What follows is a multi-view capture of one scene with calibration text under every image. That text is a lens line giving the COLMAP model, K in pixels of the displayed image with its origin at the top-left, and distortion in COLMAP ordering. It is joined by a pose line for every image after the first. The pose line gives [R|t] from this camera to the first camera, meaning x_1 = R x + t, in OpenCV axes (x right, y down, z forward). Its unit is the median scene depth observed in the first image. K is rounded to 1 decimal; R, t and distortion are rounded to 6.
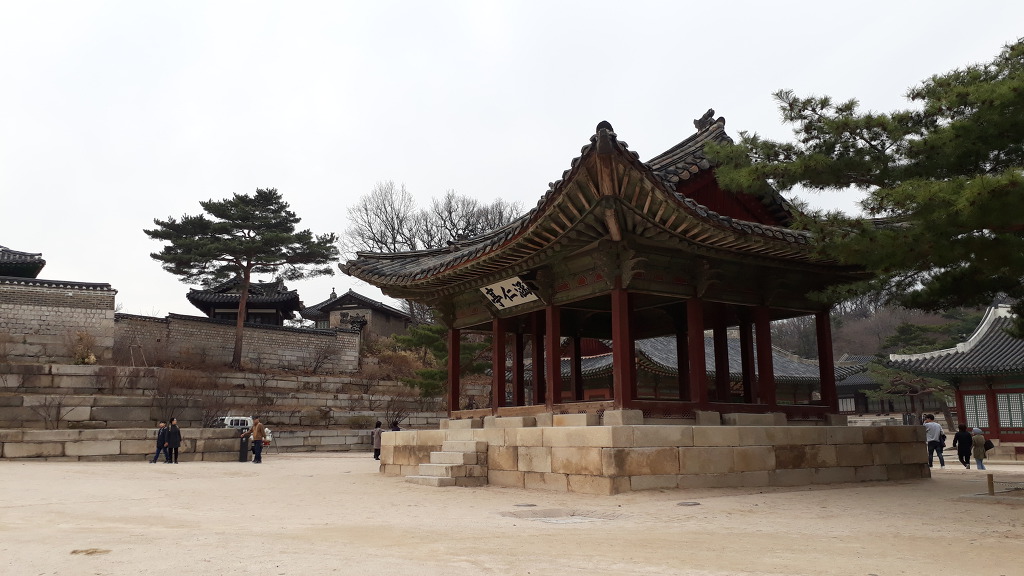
lens RADIAL K [[787.9, 0, 510.9], [0, 787.9, 305.6], [0, 0, 1]] dist [0.089503, -0.171284]
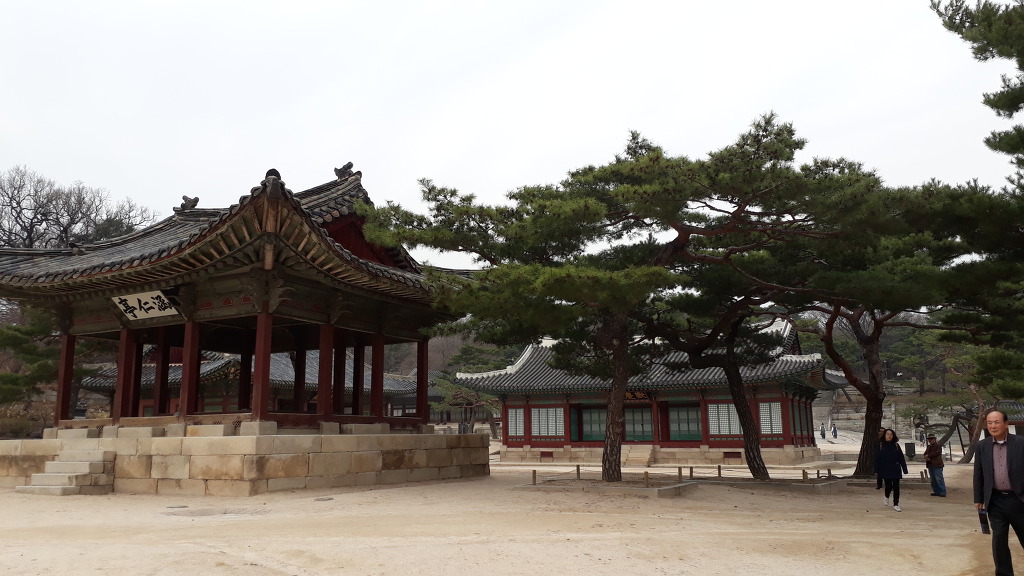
lens RADIAL K [[787.9, 0, 510.9], [0, 787.9, 305.6], [0, 0, 1]] dist [0.089503, -0.171284]
pose [[0.864988, 0.082798, 0.494915, -0.114005], [-0.077627, 0.996499, -0.031040, -0.022062], [-0.495752, -0.011569, 0.868387, -0.141872]]
